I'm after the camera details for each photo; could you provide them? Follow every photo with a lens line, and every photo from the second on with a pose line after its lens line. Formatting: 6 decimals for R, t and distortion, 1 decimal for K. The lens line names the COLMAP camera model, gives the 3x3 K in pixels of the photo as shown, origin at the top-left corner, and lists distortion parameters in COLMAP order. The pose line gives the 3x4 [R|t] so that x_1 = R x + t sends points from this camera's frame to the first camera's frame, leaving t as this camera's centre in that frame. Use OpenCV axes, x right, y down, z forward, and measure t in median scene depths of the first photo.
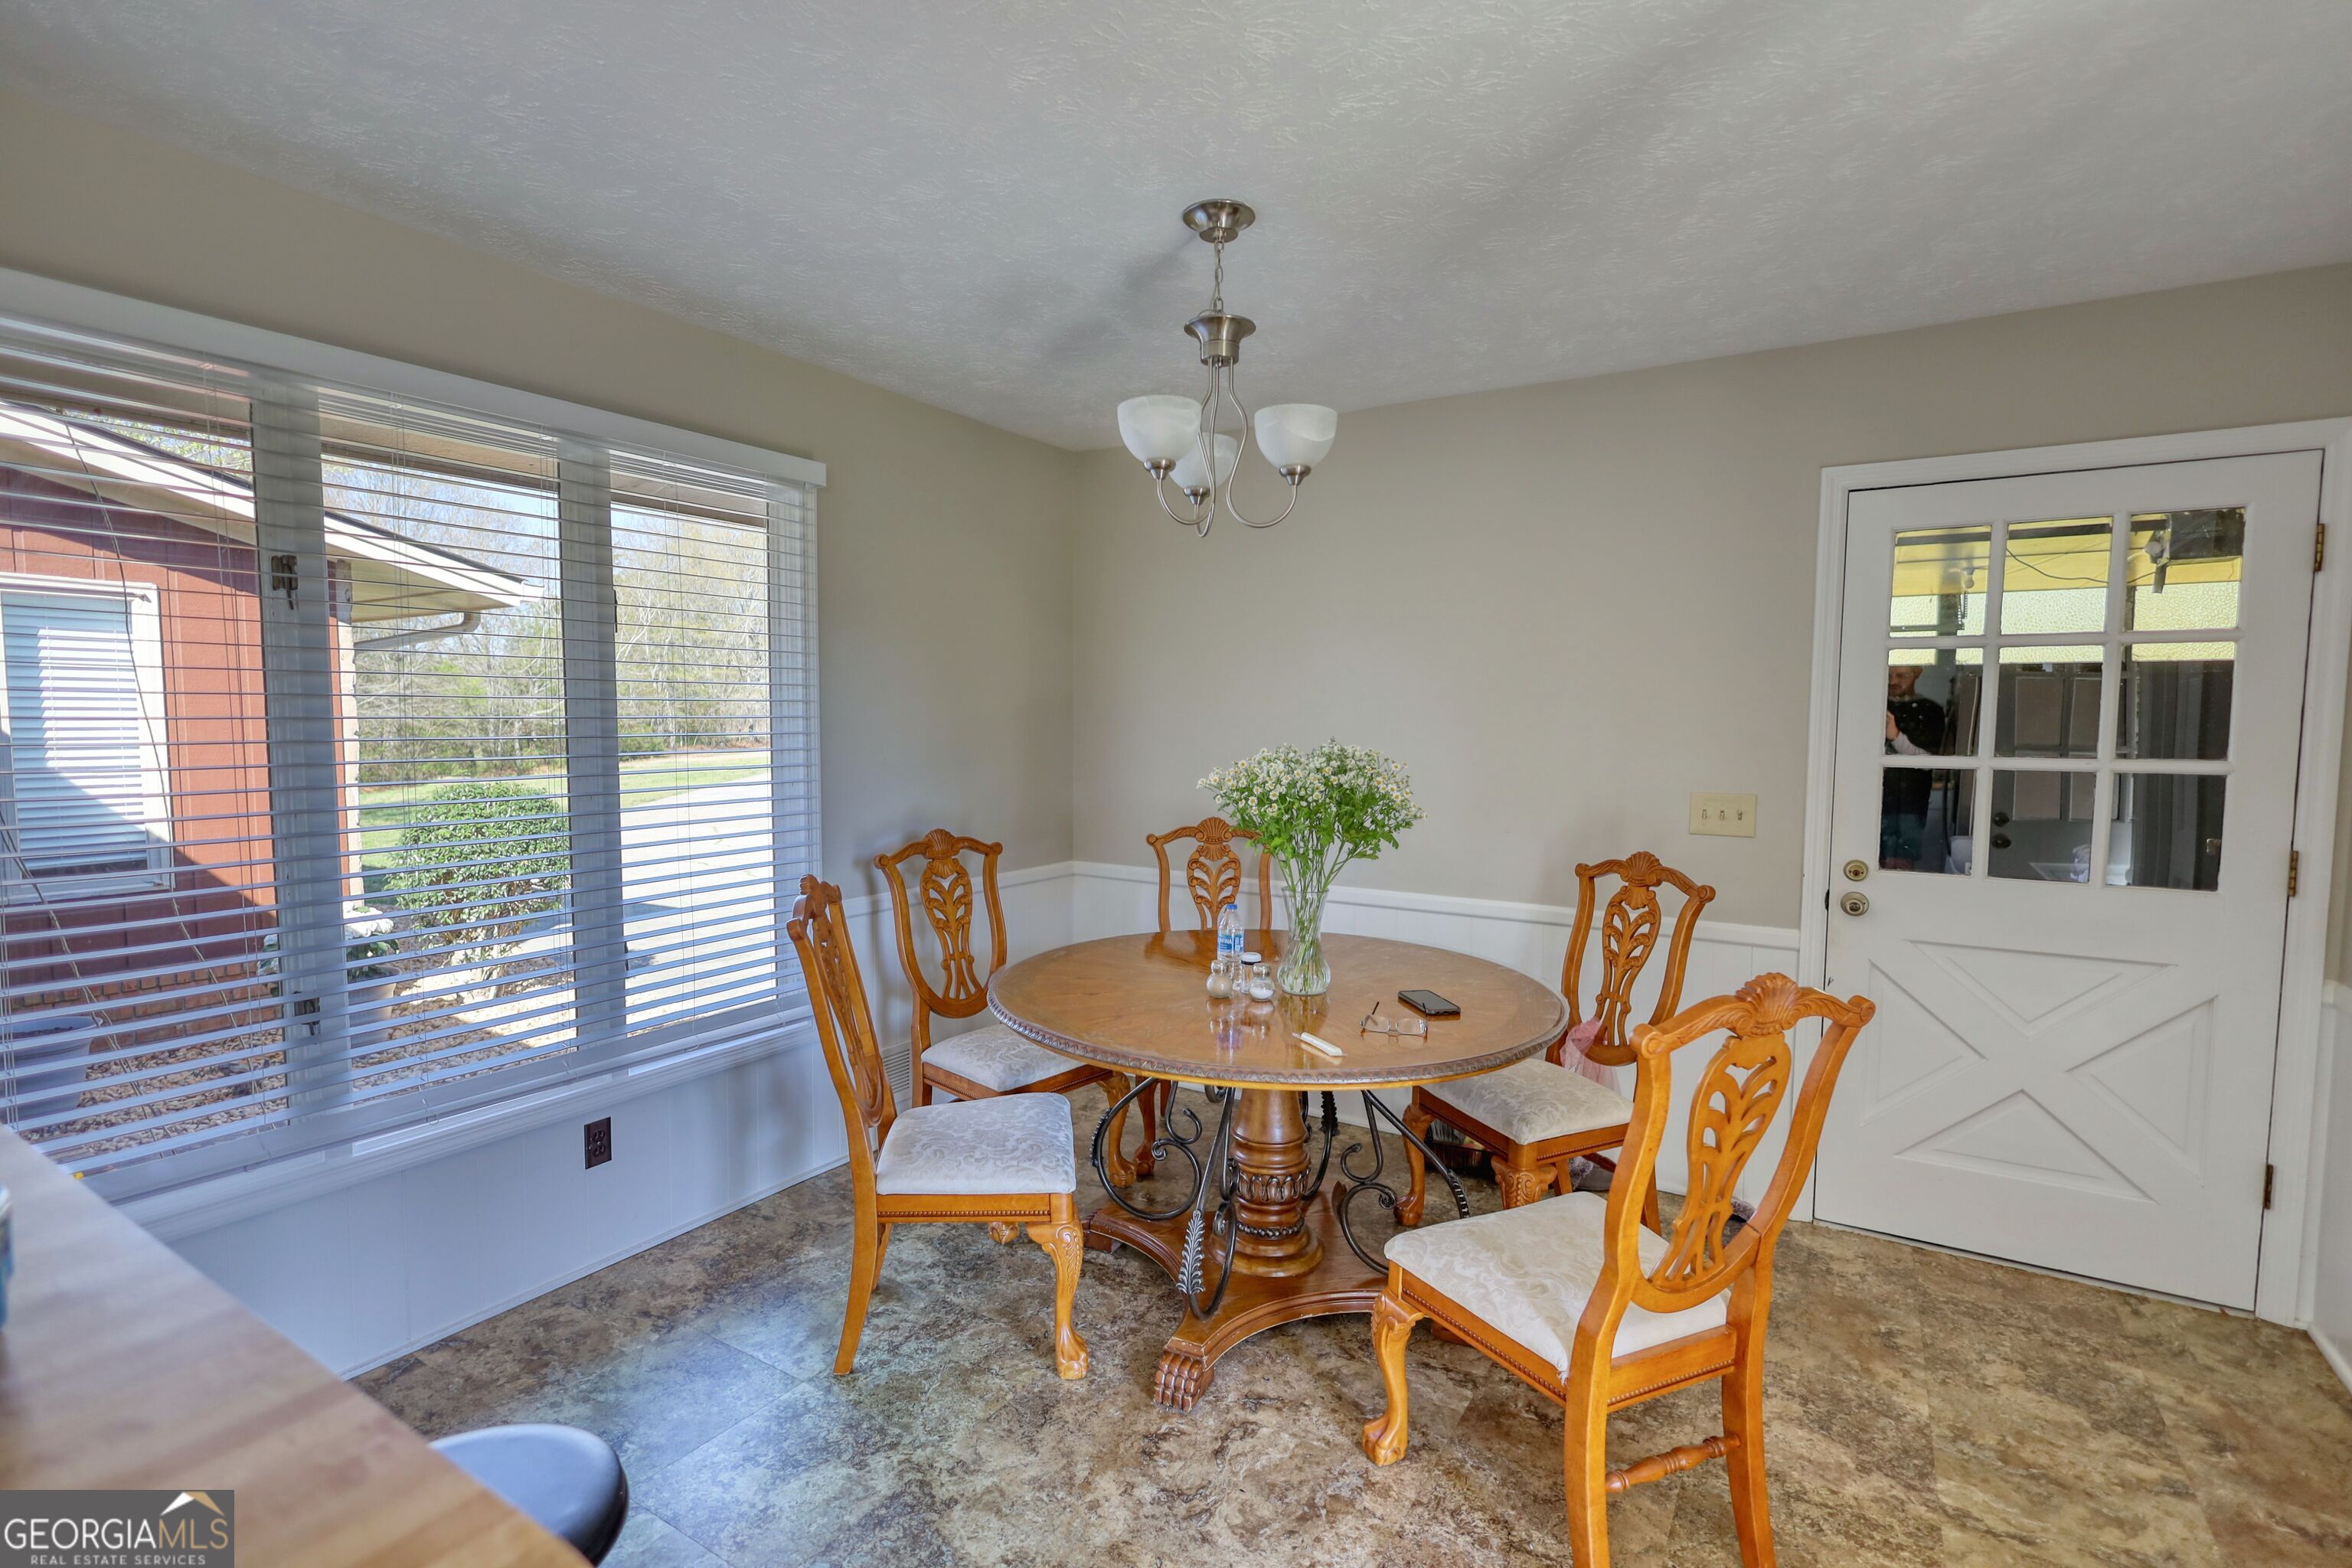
lens RADIAL K [[1110.6, 0, 1160.6], [0, 1110.6, 791.8], [0, 0, 1]] dist [0.002468, 0.000390]
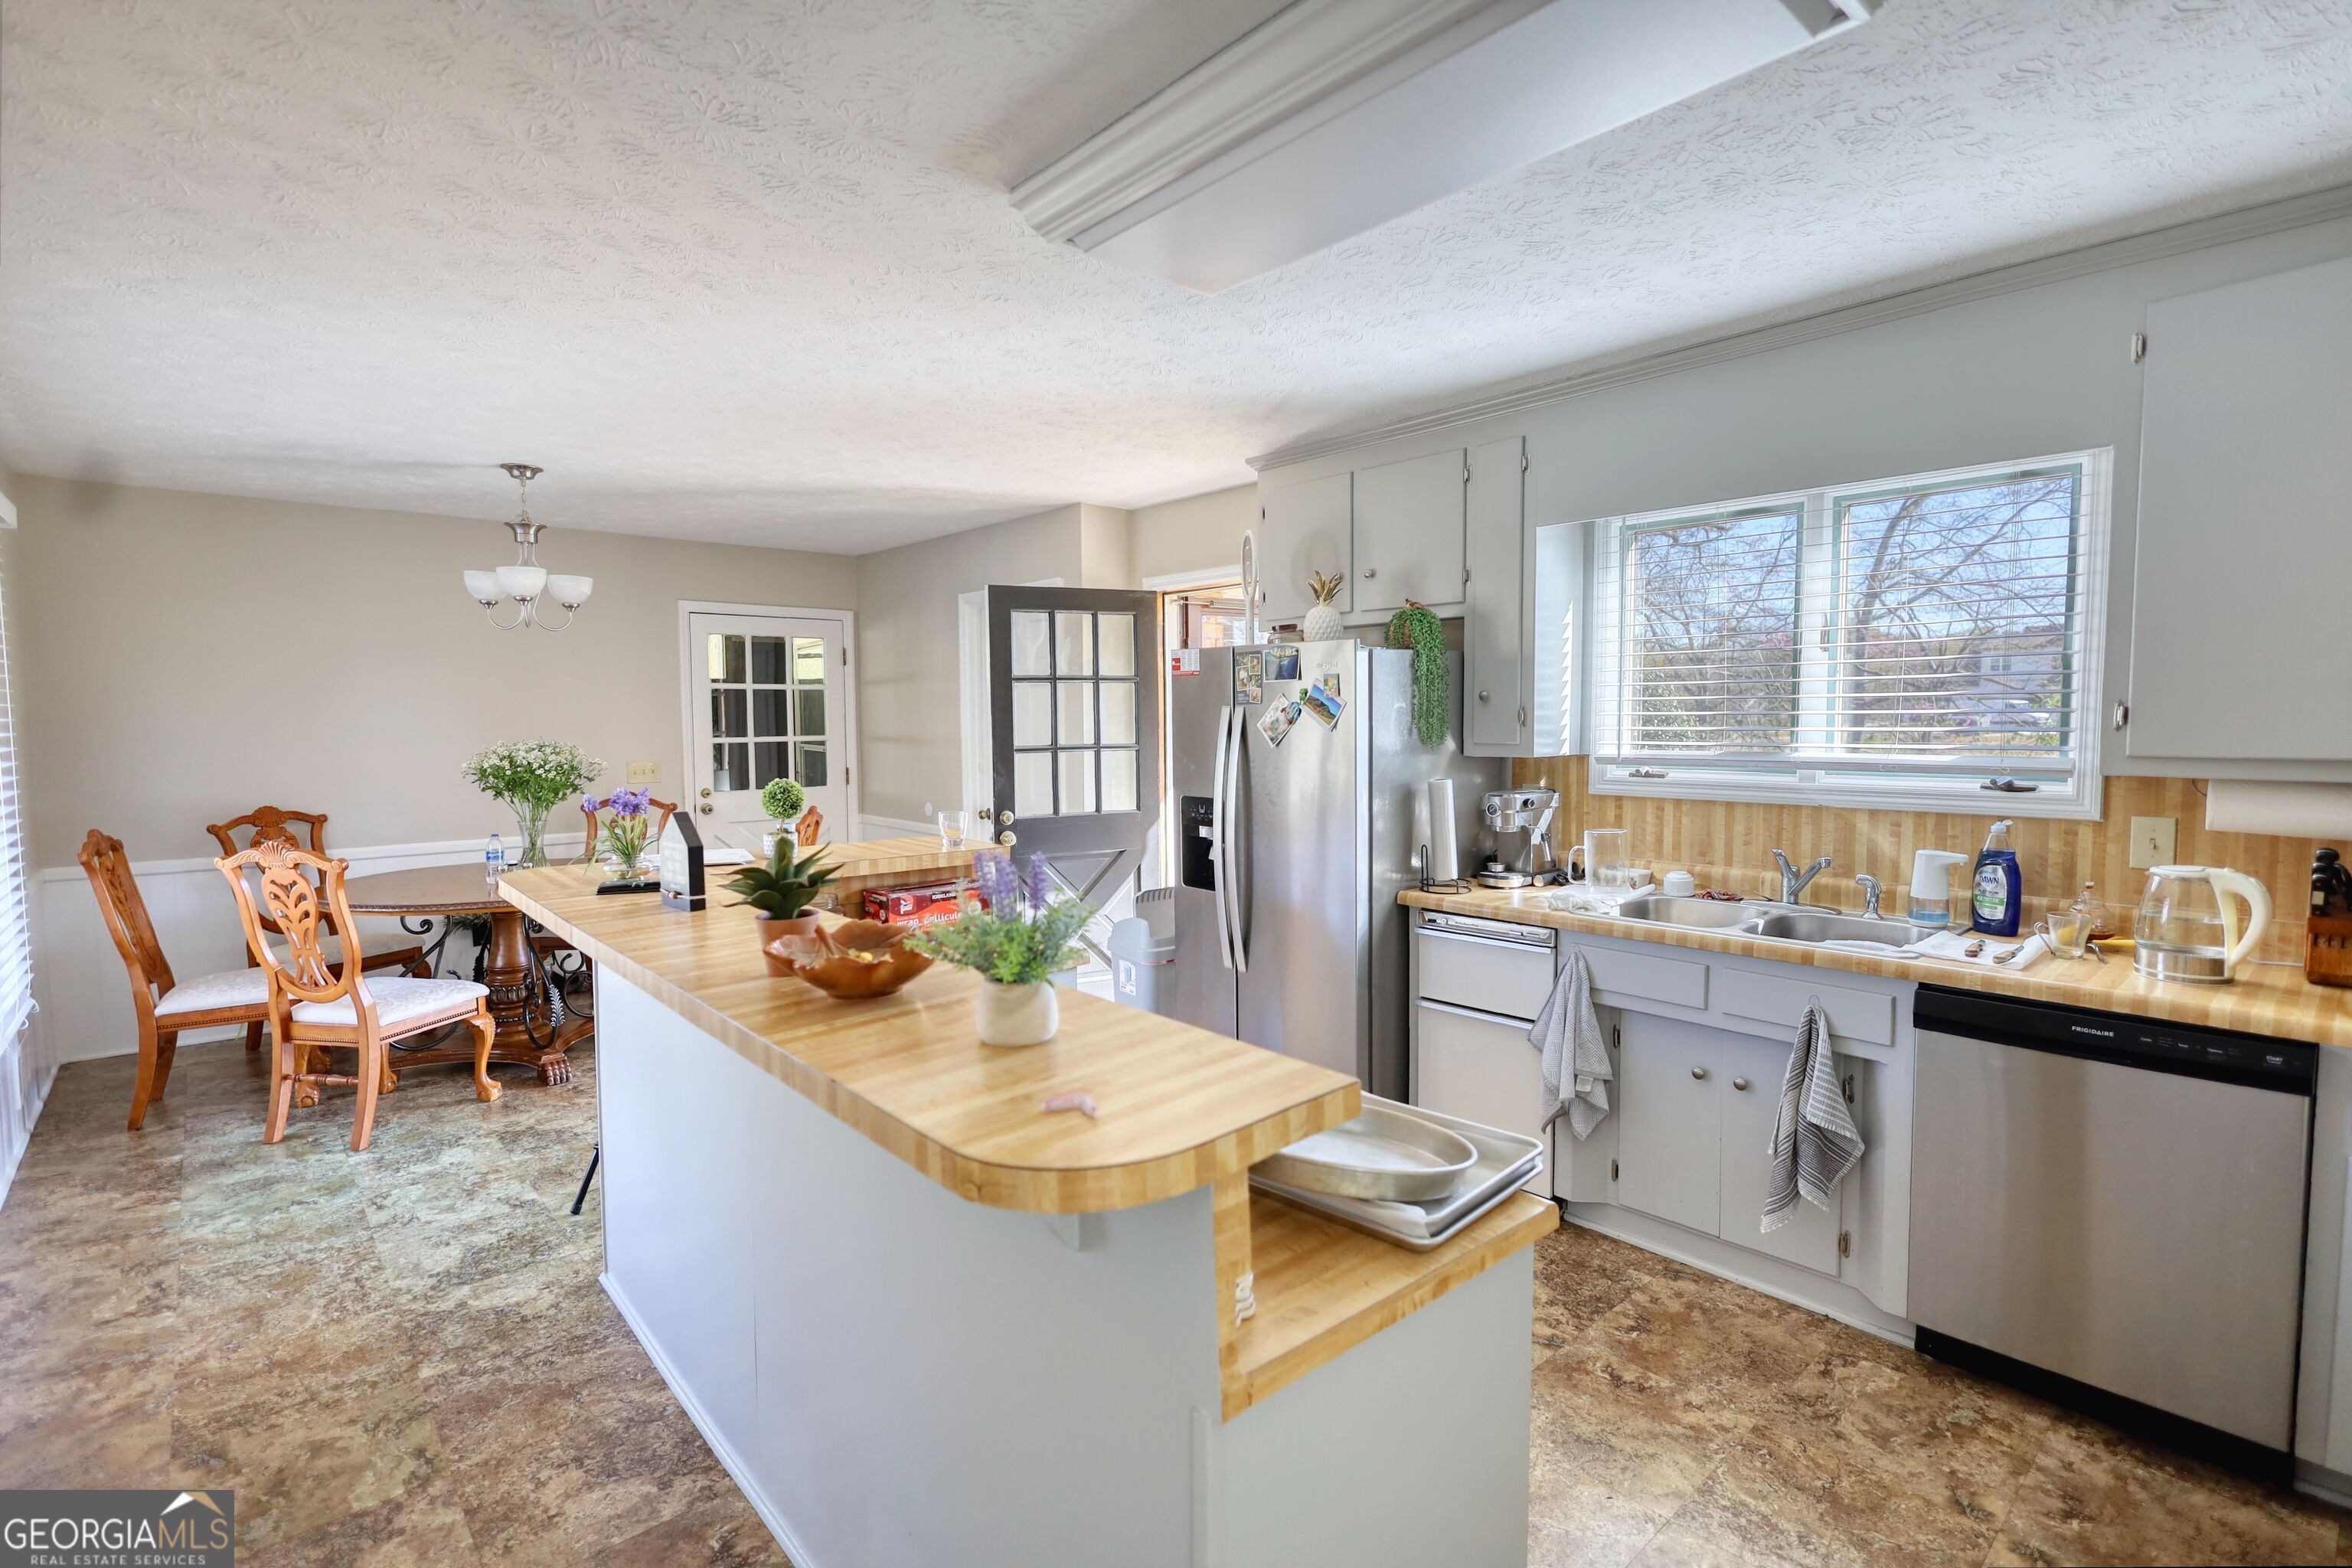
lens RADIAL K [[1110.6, 0, 1180.7], [0, 1110.6, 767.7], [0, 0, 1]] dist [0.002468, 0.000390]
pose [[0.280160, -0.055785, 0.958331, -1.246475], [0.070503, 0.996810, 0.037414, 0.007876], [-0.957361, 0.057083, 0.283200, -0.505119]]
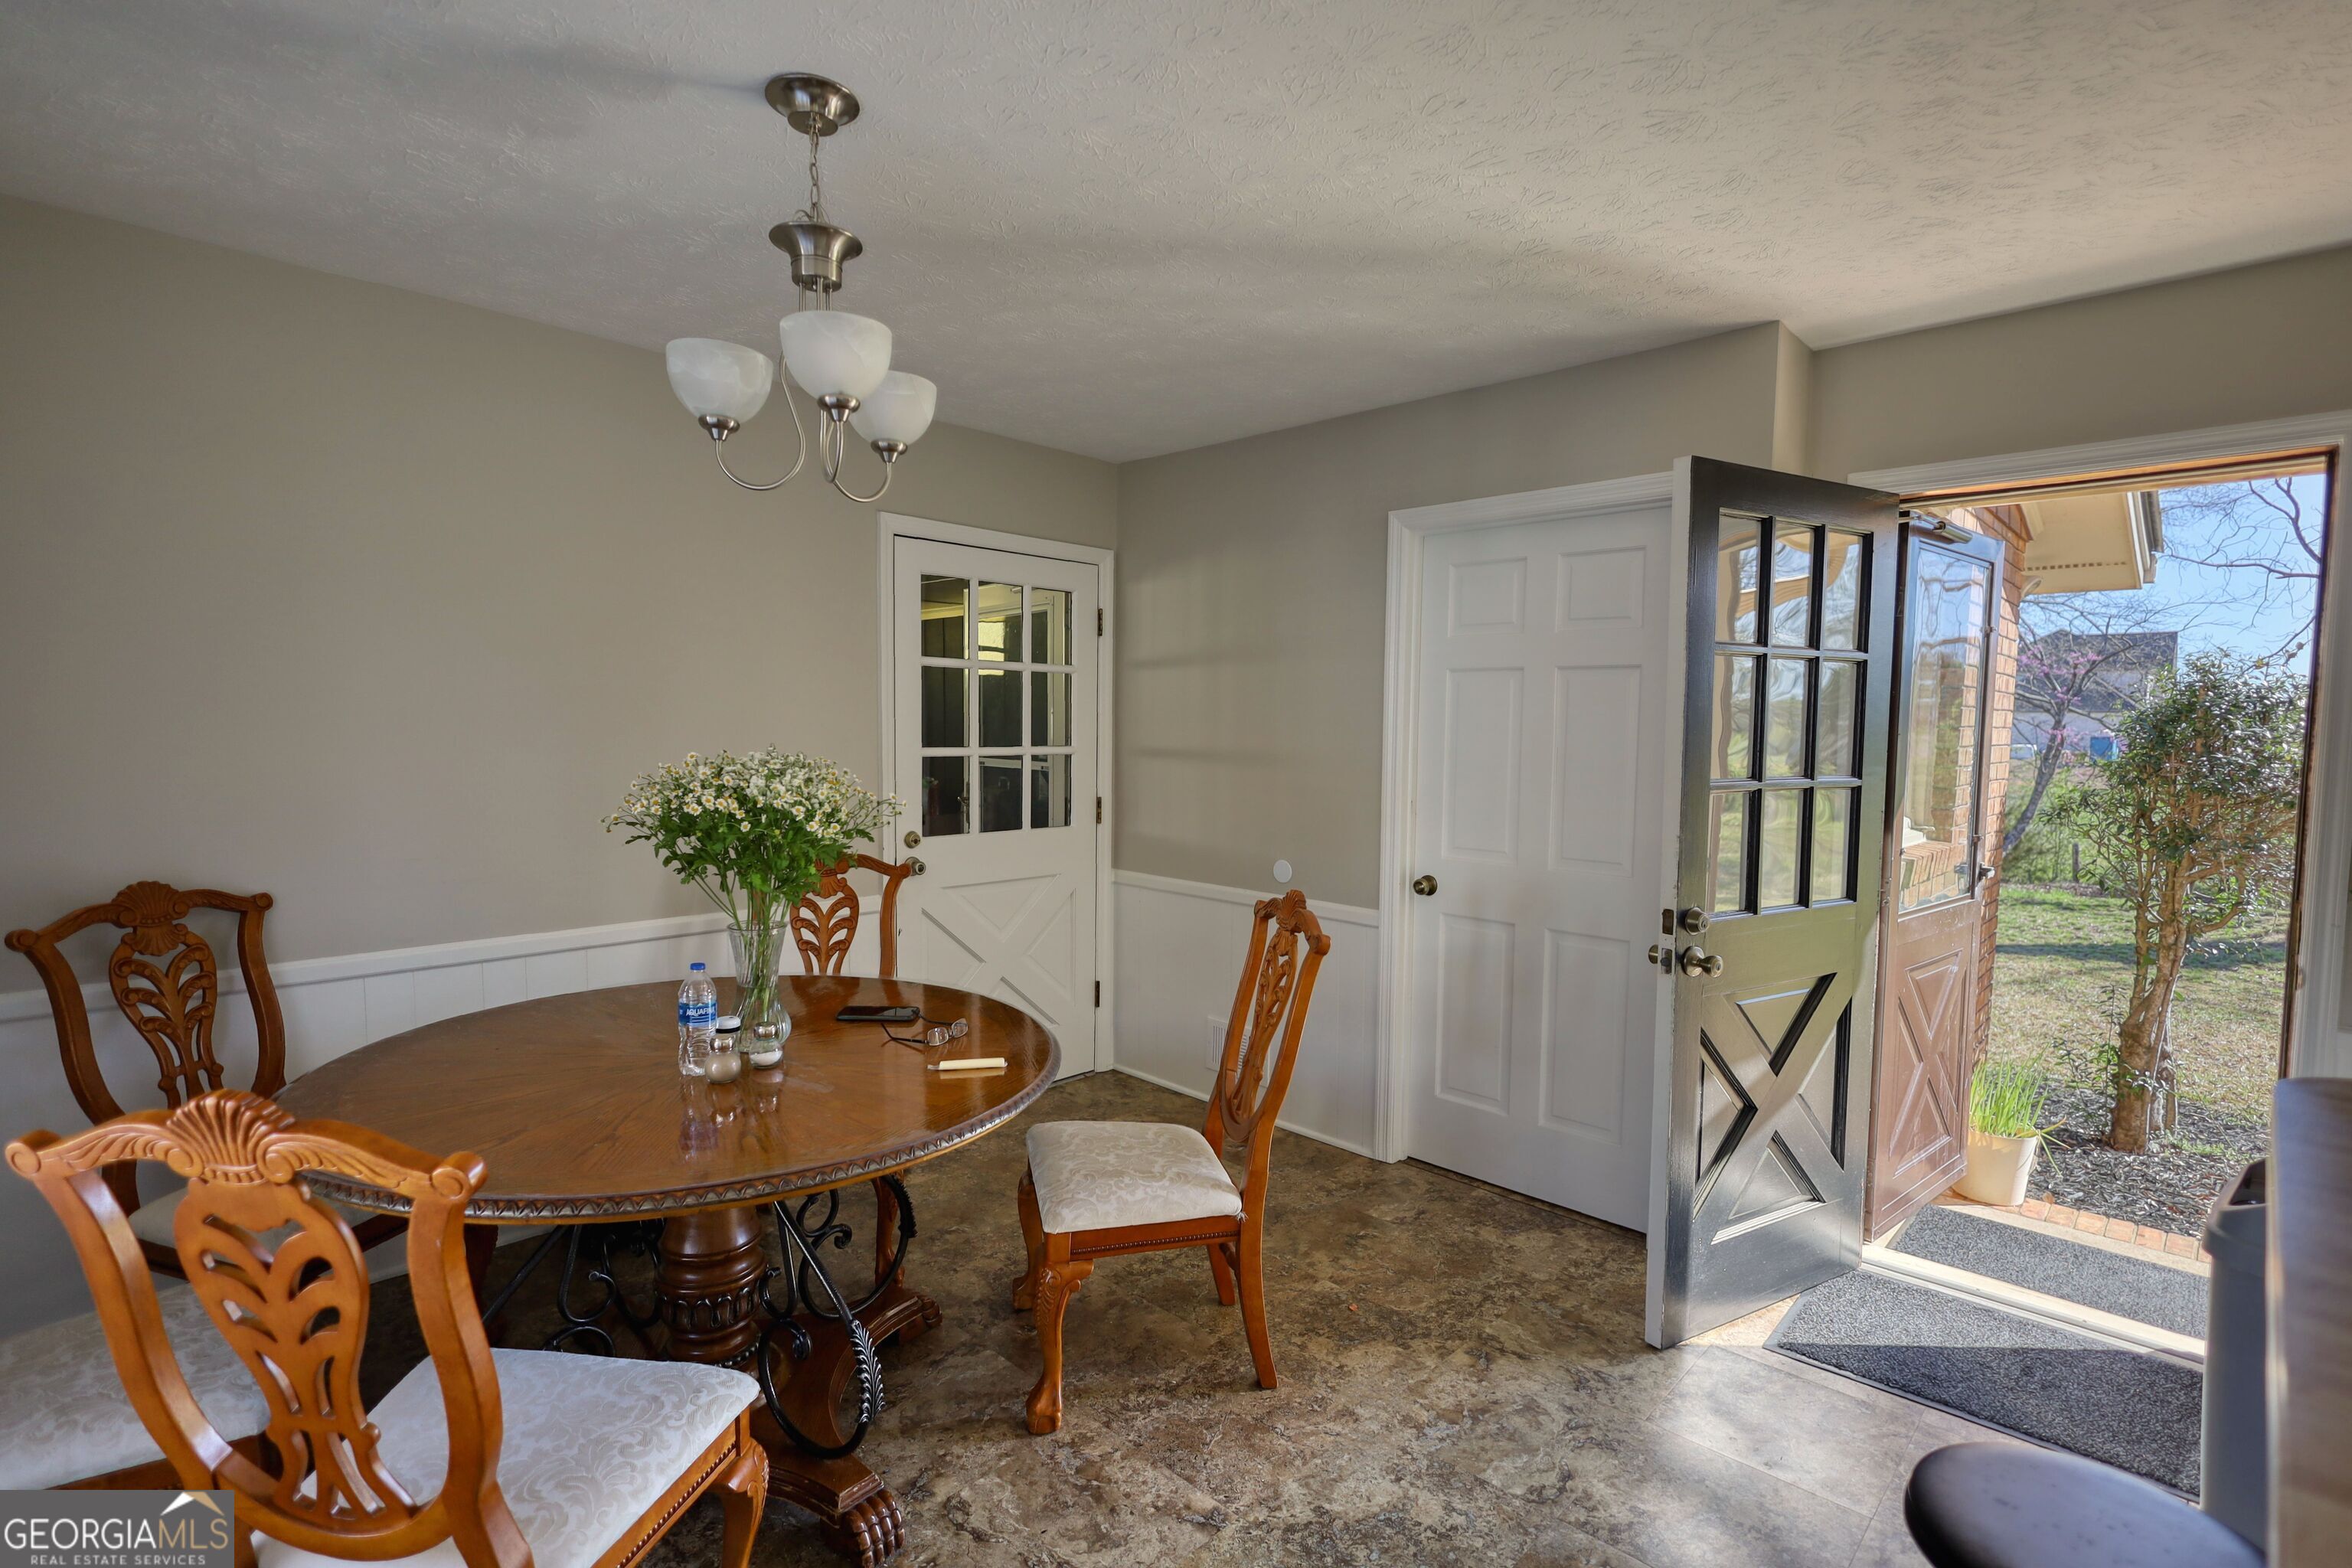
lens RADIAL K [[1110.6, 0, 1162.9], [0, 1110.6, 793.6], [0, 0, 1]] dist [0.002468, 0.000390]
pose [[0.209859, -0.066024, 0.975500, -0.591075], [0.052633, 0.997034, 0.056159, -0.040761], [-0.976314, 0.039558, 0.212712, 0.495624]]
